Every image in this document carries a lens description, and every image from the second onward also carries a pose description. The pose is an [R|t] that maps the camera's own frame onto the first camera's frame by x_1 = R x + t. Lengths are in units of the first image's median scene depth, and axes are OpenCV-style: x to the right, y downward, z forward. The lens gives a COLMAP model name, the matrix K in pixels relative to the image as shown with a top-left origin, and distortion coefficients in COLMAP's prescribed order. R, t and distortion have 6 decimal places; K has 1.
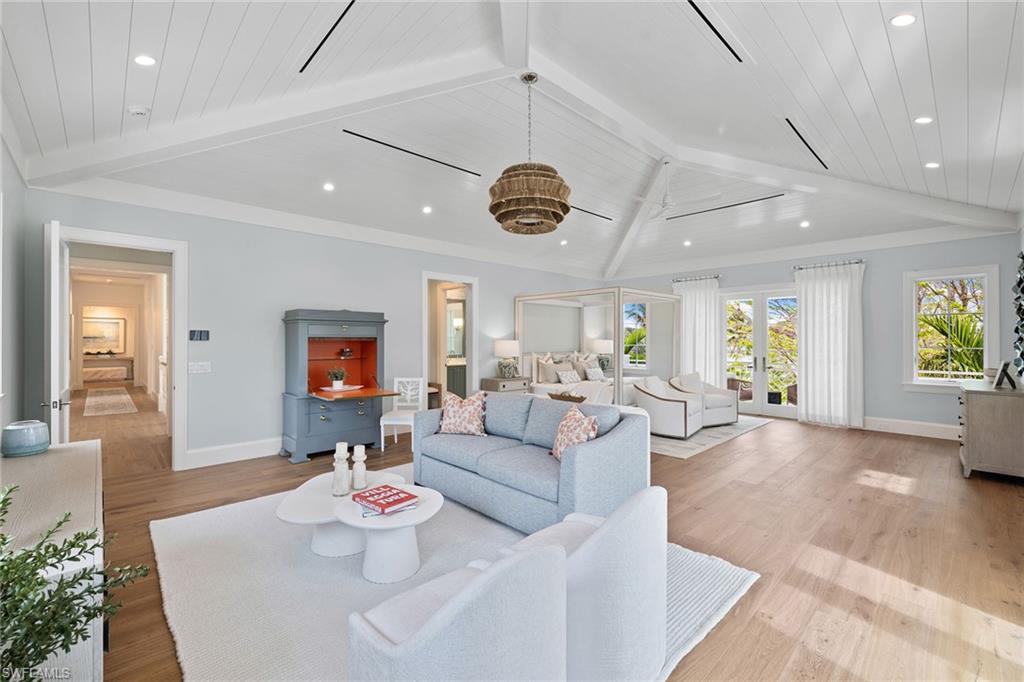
lens RADIAL K [[431.6, 0, 509.1], [0, 431.6, 334.7], [0, 0, 1]] dist [0.002645, 0.000363]
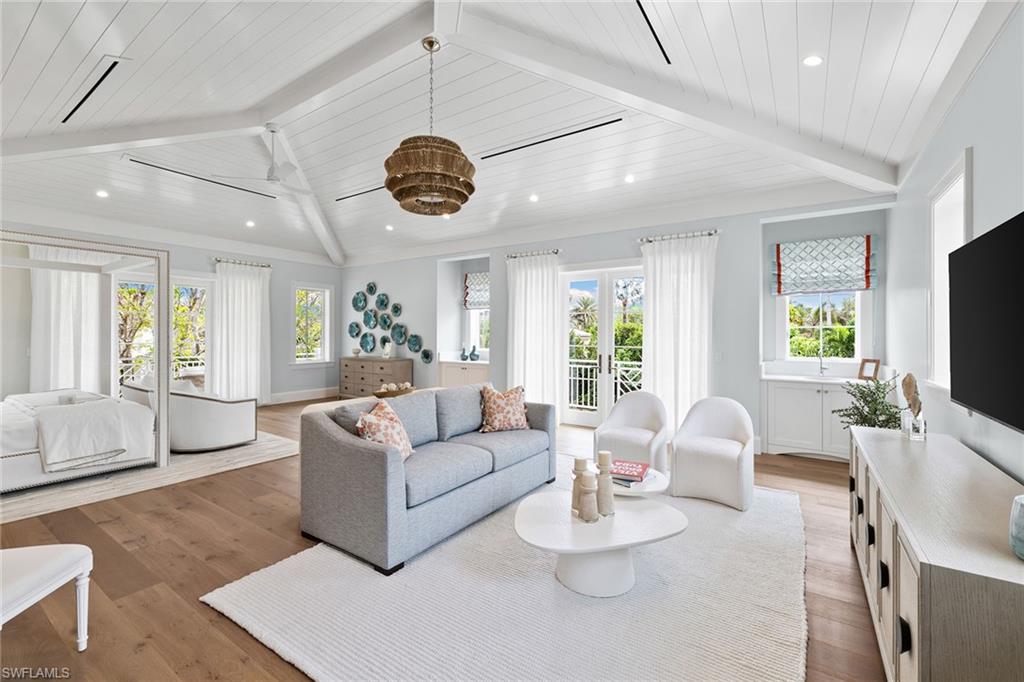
lens RADIAL K [[431.6, 0, 509.1], [0, 431.6, 334.7], [0, 0, 1]] dist [0.002645, 0.000363]
pose [[-0.214152, -0.003610, 0.976794, -0.881466], [-0.011654, 0.999931, 0.001140, 0.021915], [-0.976731, -0.011140, -0.214180, 1.040476]]
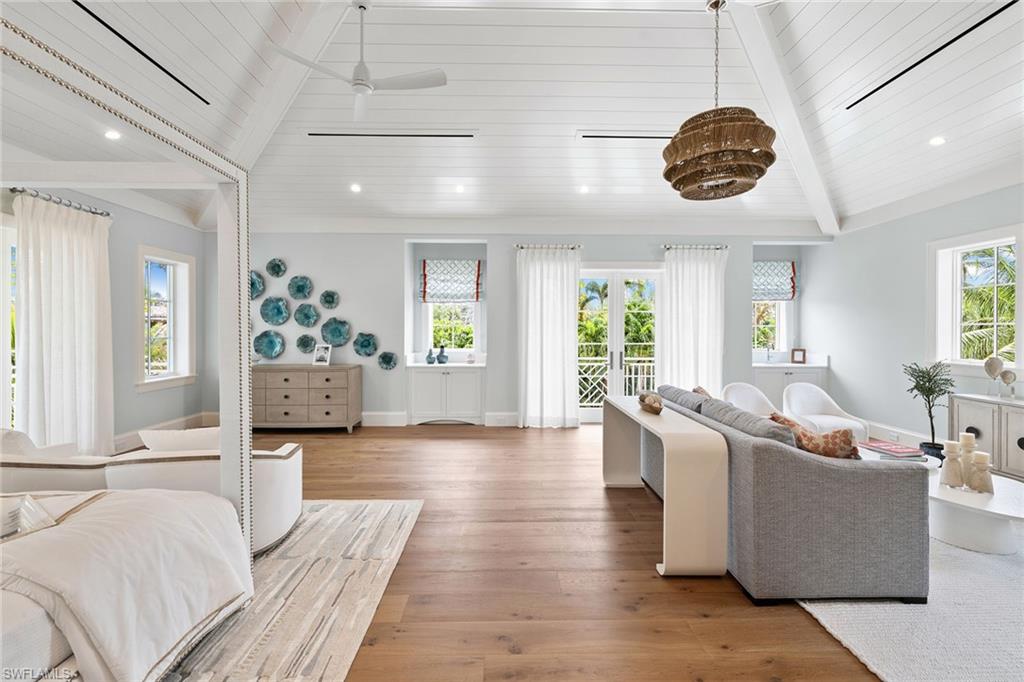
lens RADIAL K [[431.6, 0, 509.1], [0, 431.6, 334.7], [0, 0, 1]] dist [0.002645, 0.000363]
pose [[-0.737785, -0.008838, 0.674978, -0.209493], [-0.007335, 0.999960, 0.005075, 0.022903], [-0.674996, -0.001207, -0.737821, 1.863001]]
